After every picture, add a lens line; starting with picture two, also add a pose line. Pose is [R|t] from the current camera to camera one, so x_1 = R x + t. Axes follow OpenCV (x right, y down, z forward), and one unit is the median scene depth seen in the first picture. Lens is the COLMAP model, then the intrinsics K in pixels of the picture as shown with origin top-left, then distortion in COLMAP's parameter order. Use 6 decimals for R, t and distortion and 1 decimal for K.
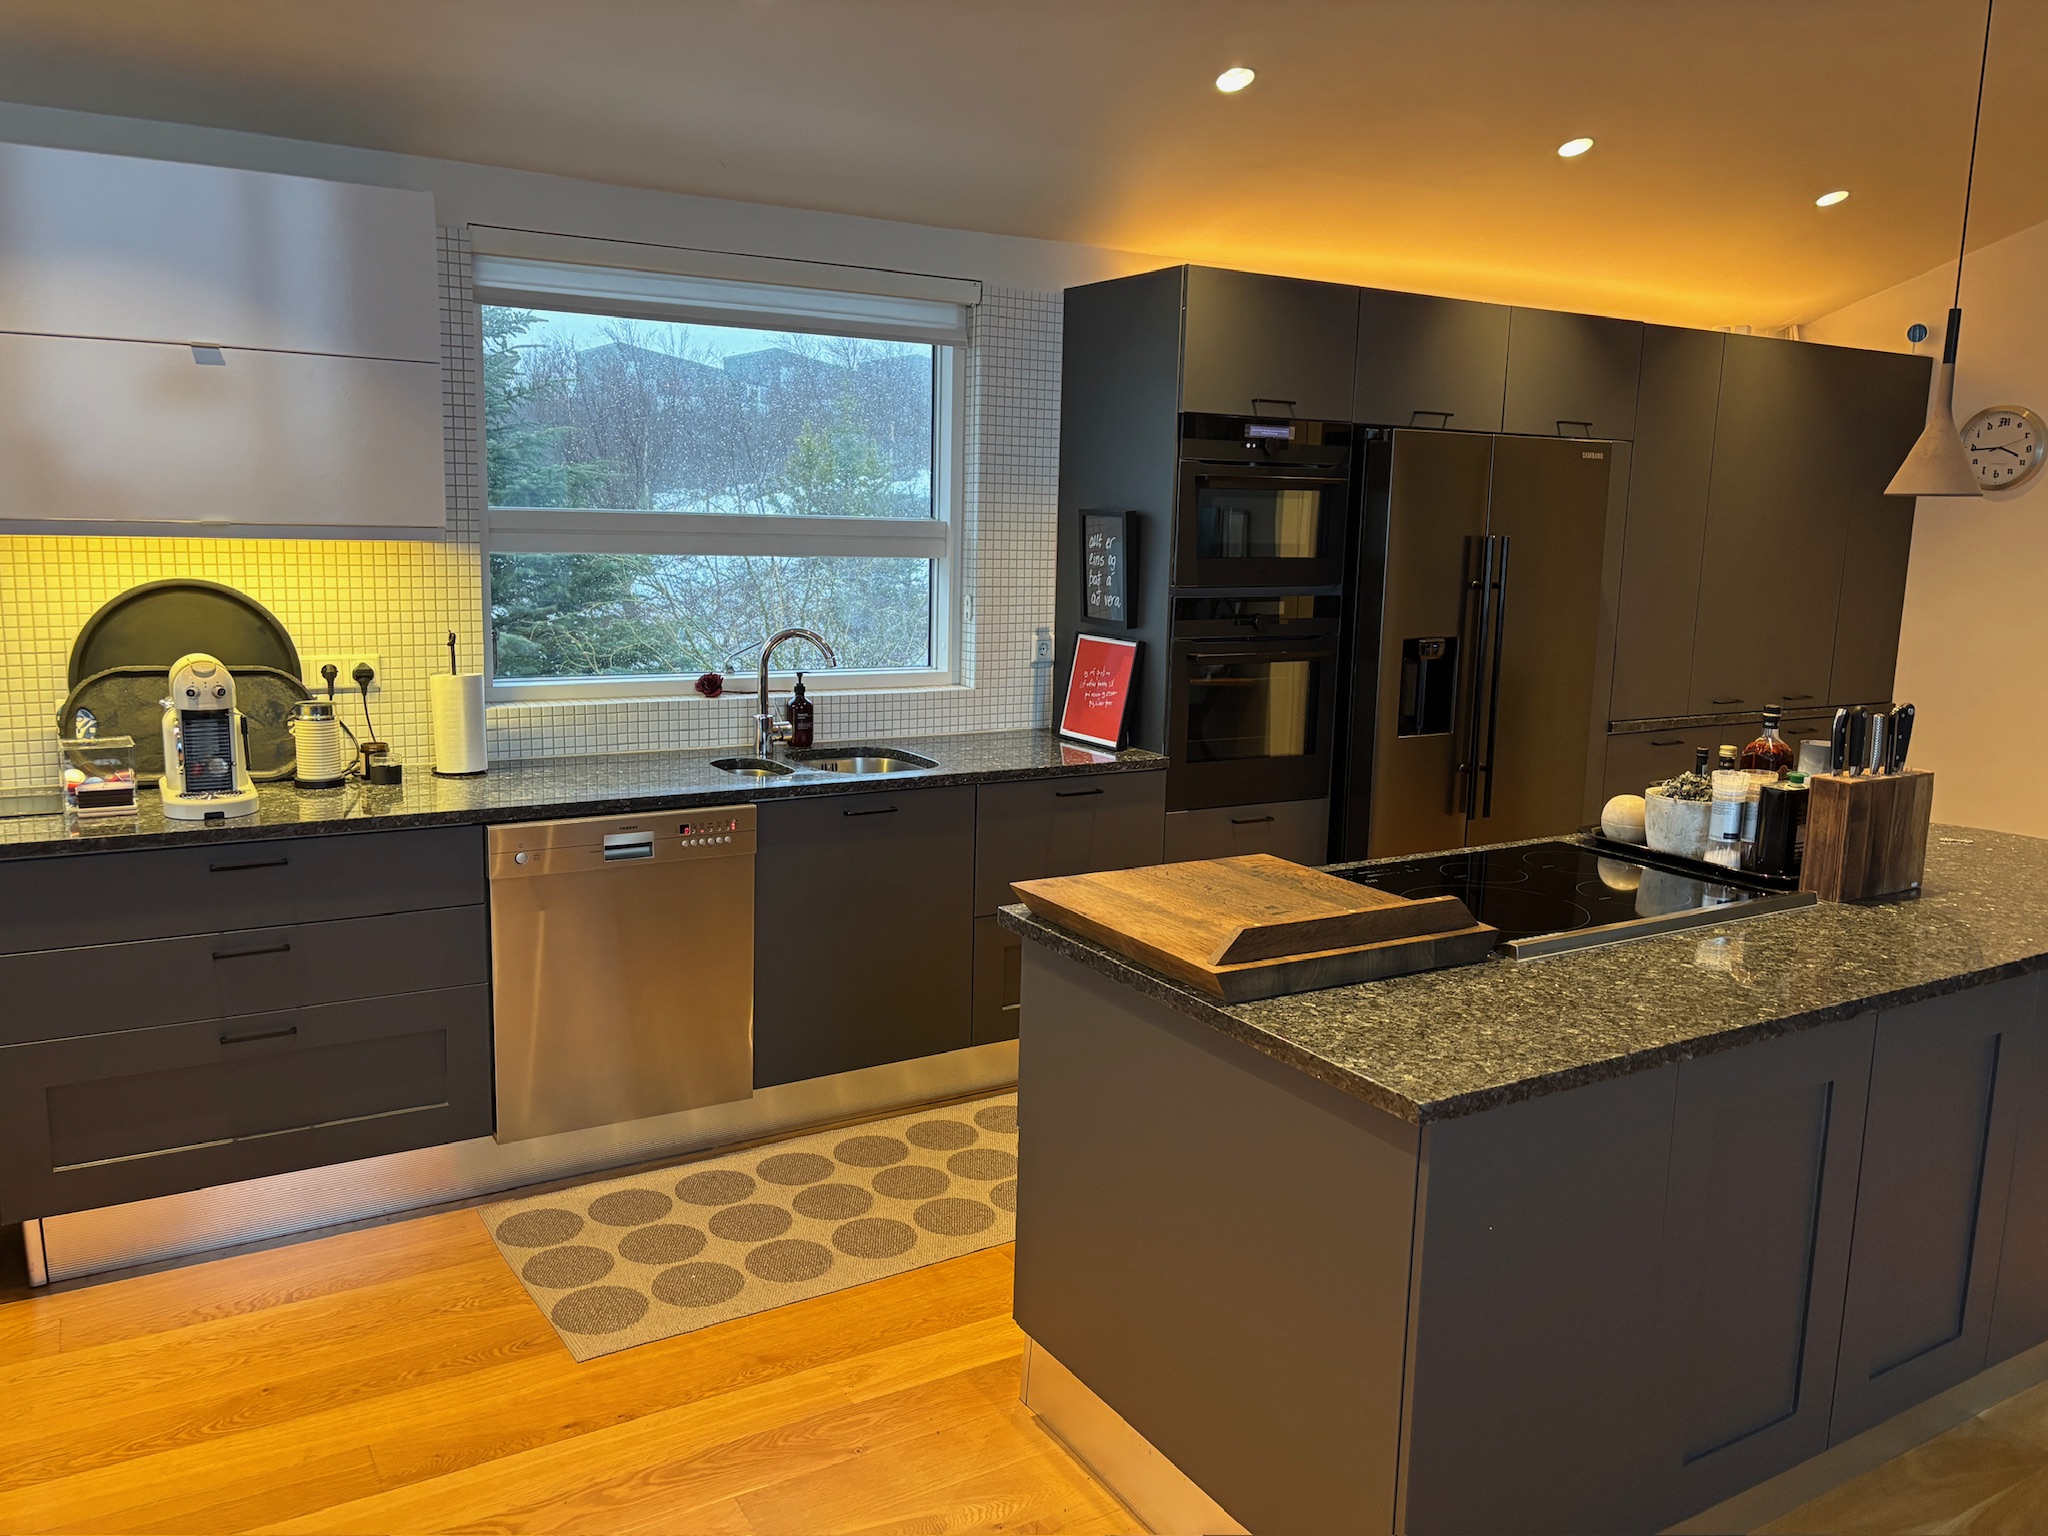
lens RADIAL K [[1550.0, 0, 1018.7], [0, 1550.0, 750.9], [0, 0, 1]] dist [0.058201, -0.061789]
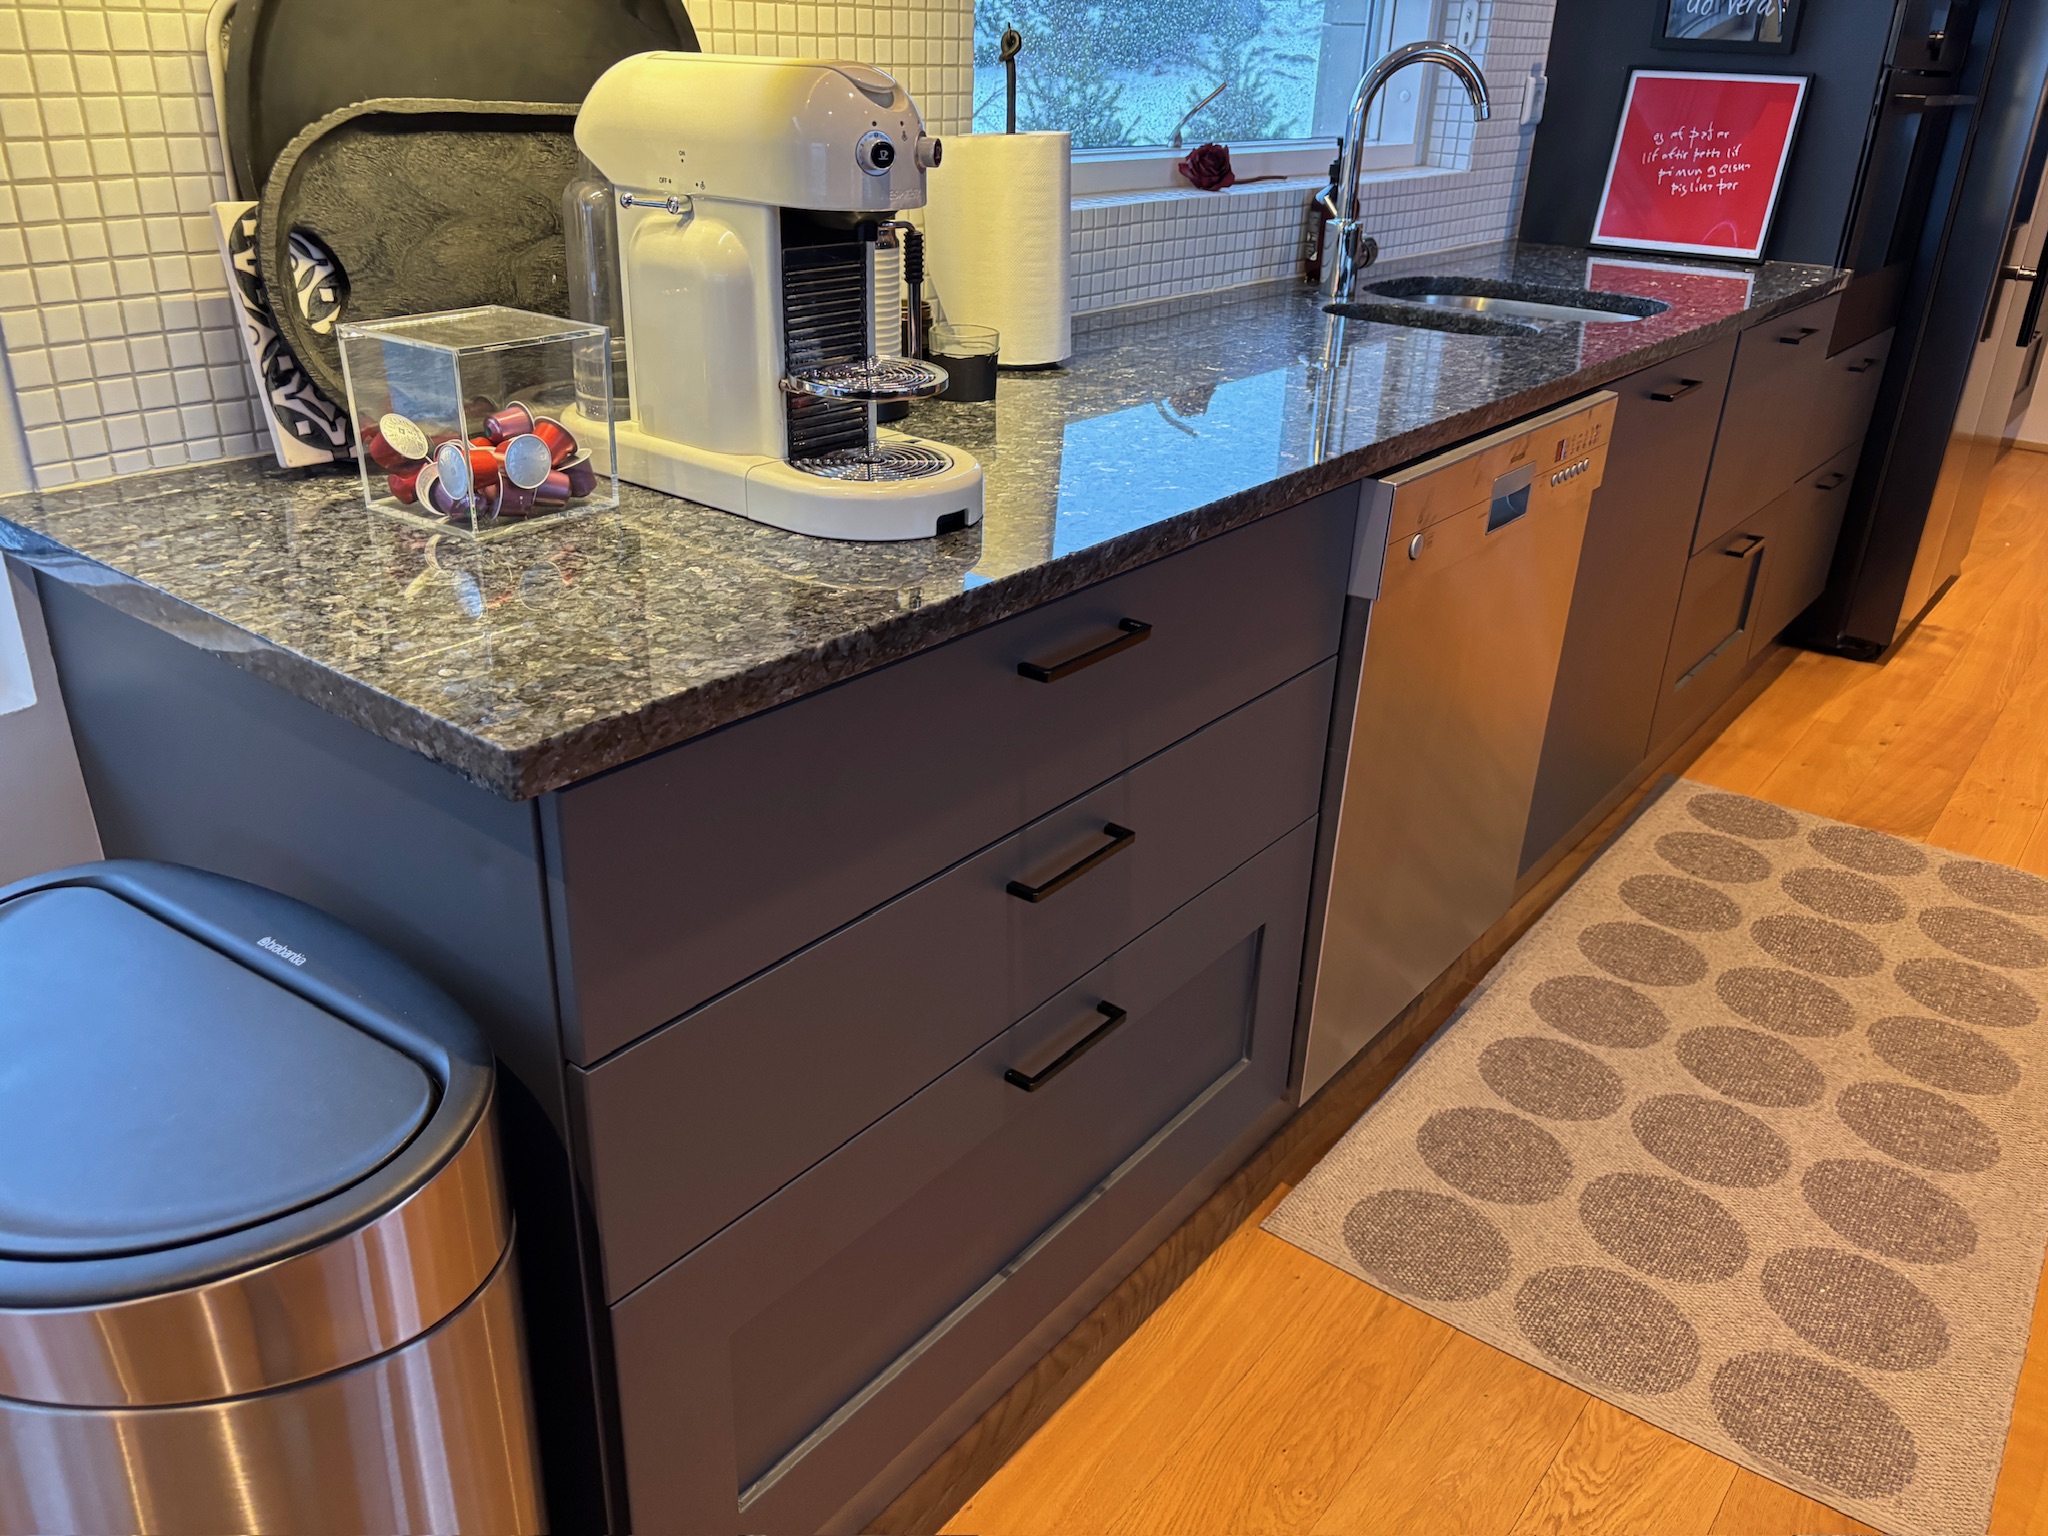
lens RADIAL K [[1573.7, 0, 1019.9], [0, 1573.7, 761.7], [0, 0, 1]] dist [0.042133, -0.057452]
pose [[0.934720, -0.142718, 0.325469, -0.483884], [0.044818, 0.955847, 0.290426, -0.008010], [-0.352548, -0.256880, 0.899846, 0.507202]]
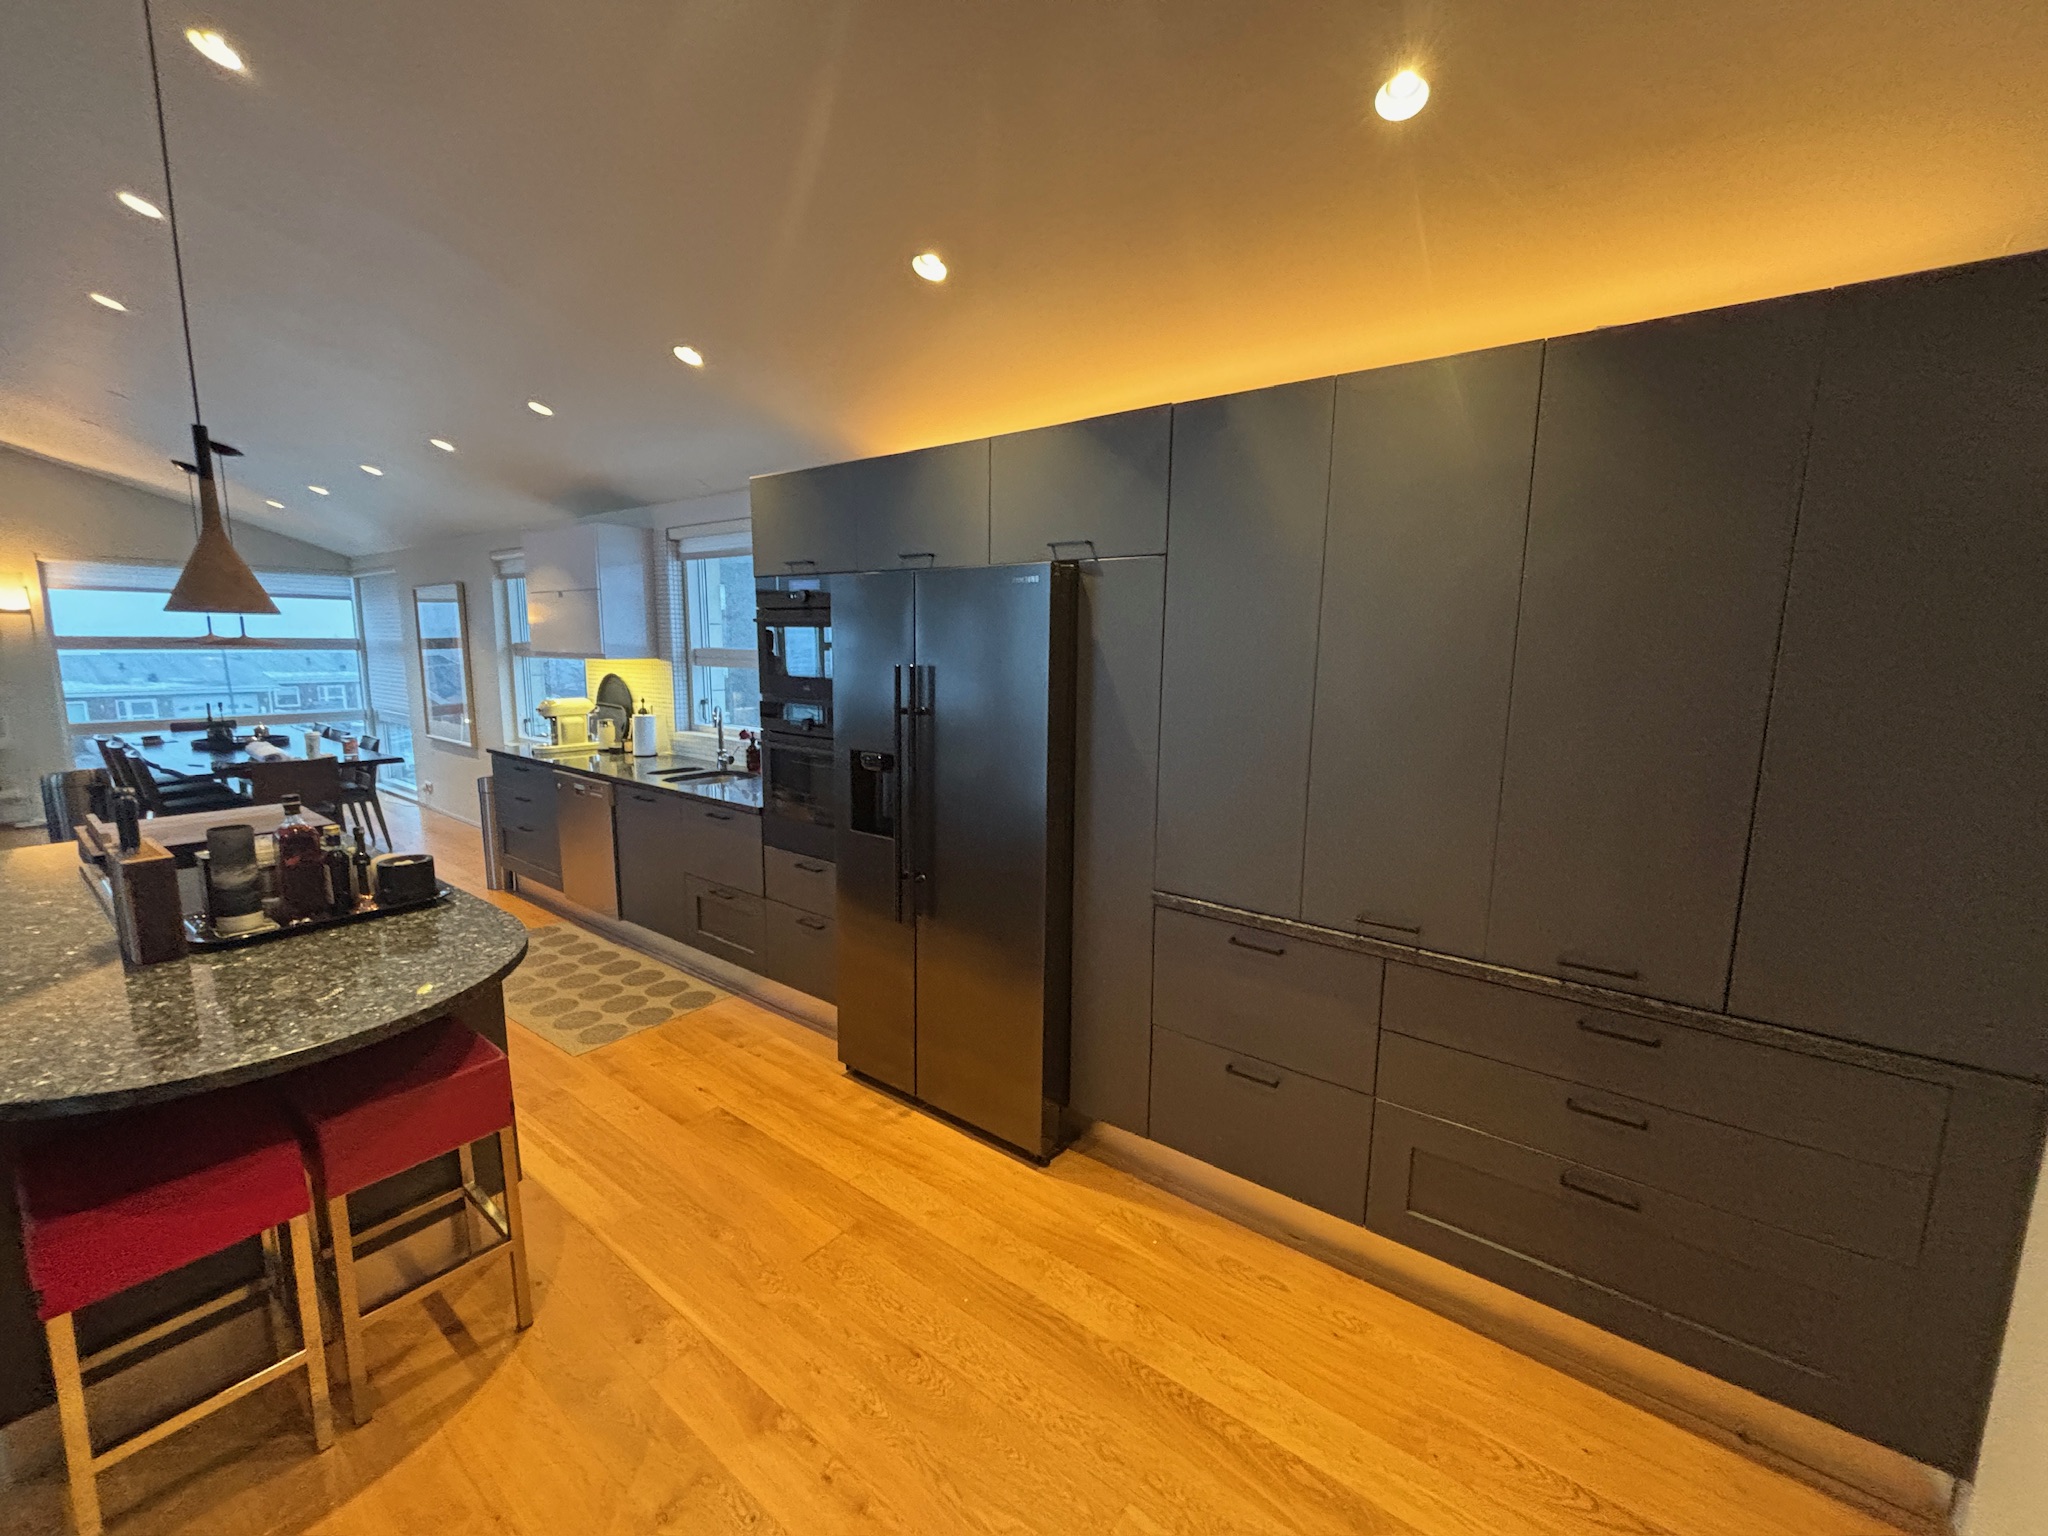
lens RADIAL K [[820.8, 0, 1029.7], [0, 820.8, 770.7], [0, 0, 1]] dist [0.000152, -0.000019]
pose [[0.377809, 0.118713, -0.918242, 0.958186], [-0.161386, 0.985008, 0.060942, -0.126621], [0.911710, 0.125167, 0.391303, 0.966796]]
